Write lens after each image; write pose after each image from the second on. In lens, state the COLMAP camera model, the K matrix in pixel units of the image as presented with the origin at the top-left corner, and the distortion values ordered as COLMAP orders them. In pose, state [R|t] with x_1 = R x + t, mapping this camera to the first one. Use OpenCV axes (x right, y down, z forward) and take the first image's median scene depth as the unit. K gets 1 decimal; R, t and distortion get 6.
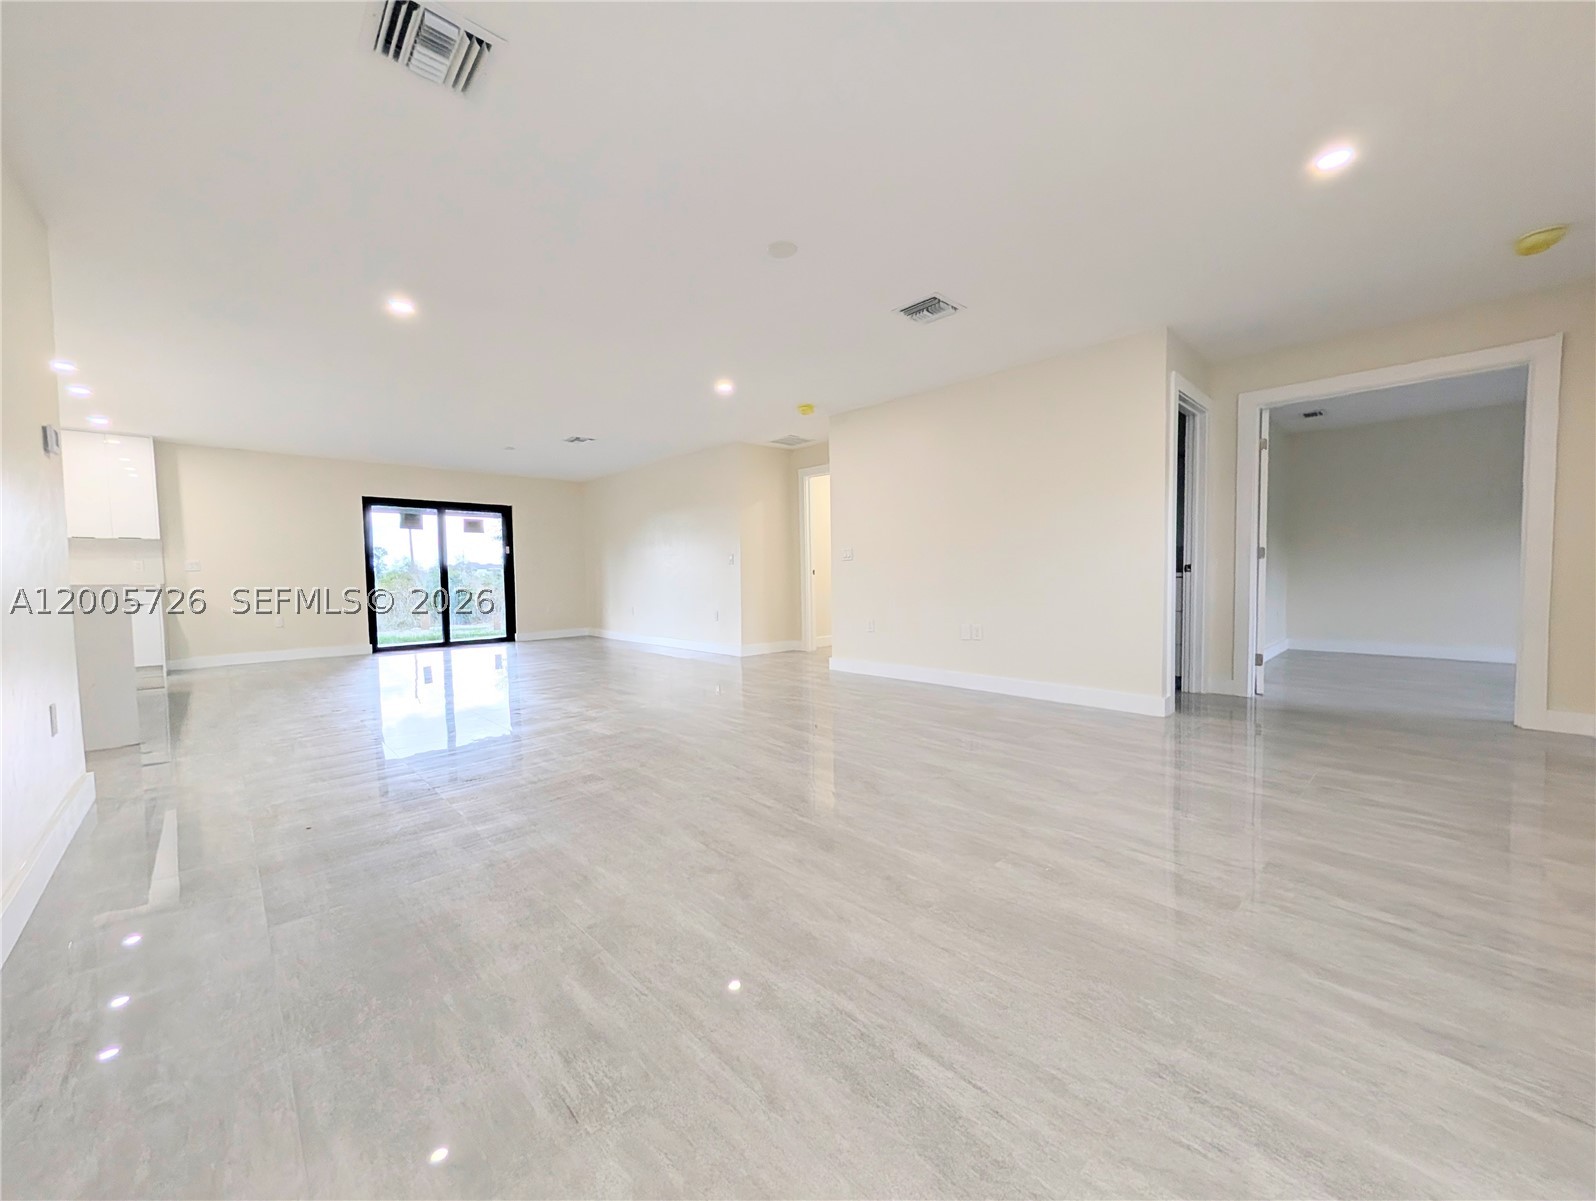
lens RADIAL K [[615.2, 0, 803.5], [0, 615.2, 602.0], [0, 0, 1]] dist [0.001616, 0.000264]
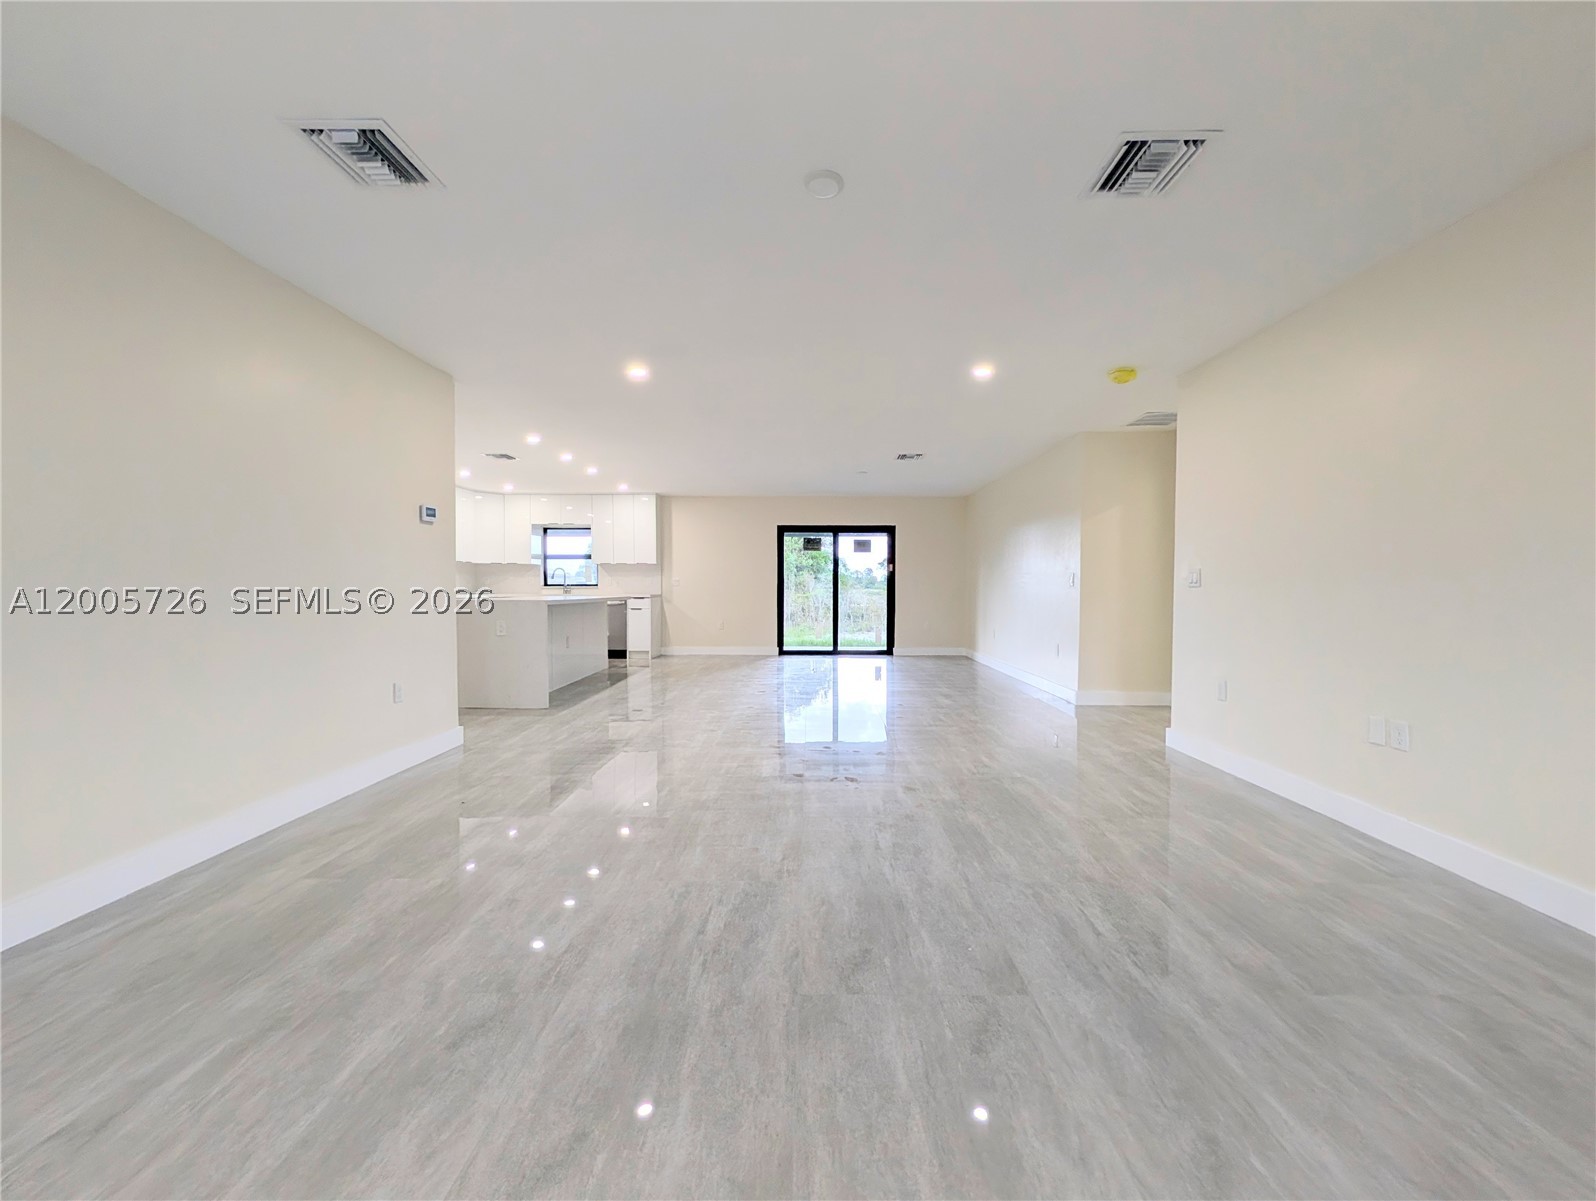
lens RADIAL K [[615.2, 0, 803.5], [0, 615.2, 602.0], [0, 0, 1]] dist [0.001616, 0.000264]
pose [[0.714159, 0.033704, -0.699172, 0.204045], [-0.044643, 0.999000, 0.002558, -0.029790], [0.698559, 0.029387, 0.714949, 0.198071]]
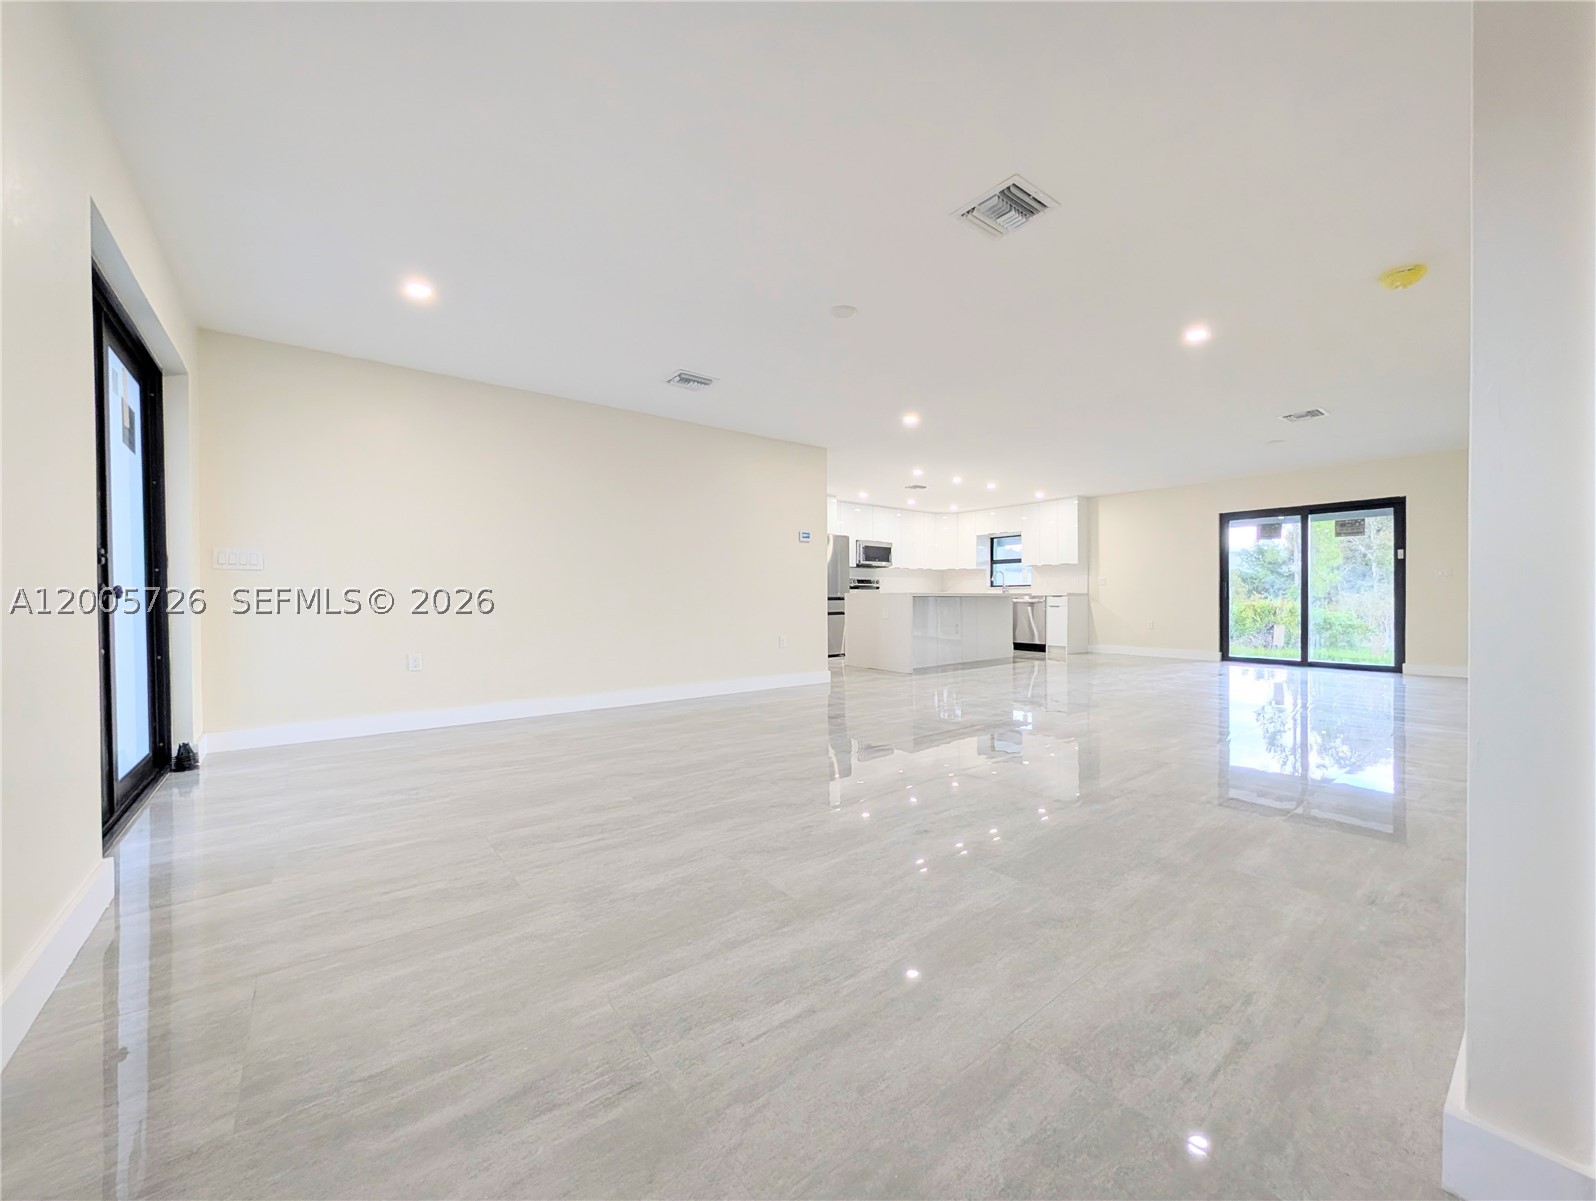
lens RADIAL K [[613.0, 0, 802.0], [0, 613.0, 605.7], [0, 0, 1]] dist [-0.002781, -0.000148]
pose [[-0.094176, 0.028929, -0.995135, 0.484774], [-0.040828, 0.998625, 0.032894, -0.019707], [0.994718, 0.043727, -0.092866, 0.443011]]
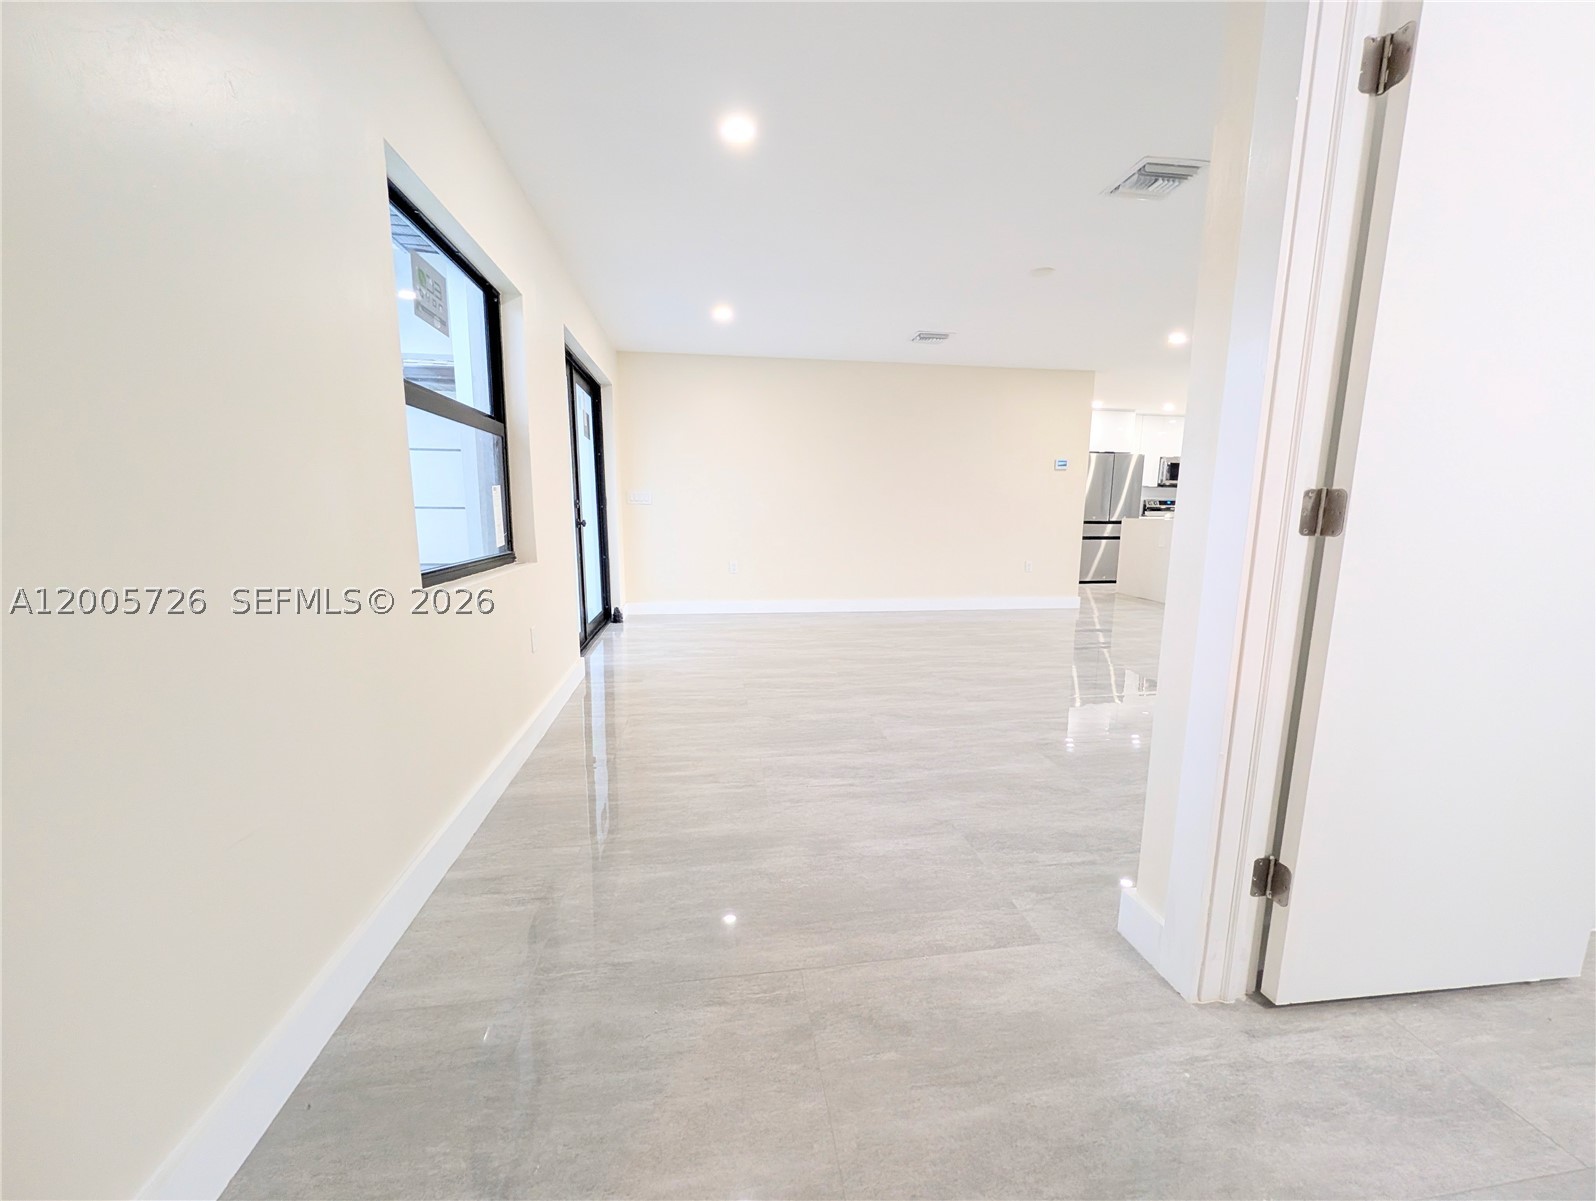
lens RADIAL K [[615.2, 0, 803.5], [0, 615.2, 602.0], [0, 0, 1]] dist [0.001616, 0.000264]
pose [[-0.578762, 0.136513, -0.803989, 0.578991], [-0.037221, 0.980440, 0.193267, -0.054003], [0.814647, 0.141782, -0.562360, 0.595359]]
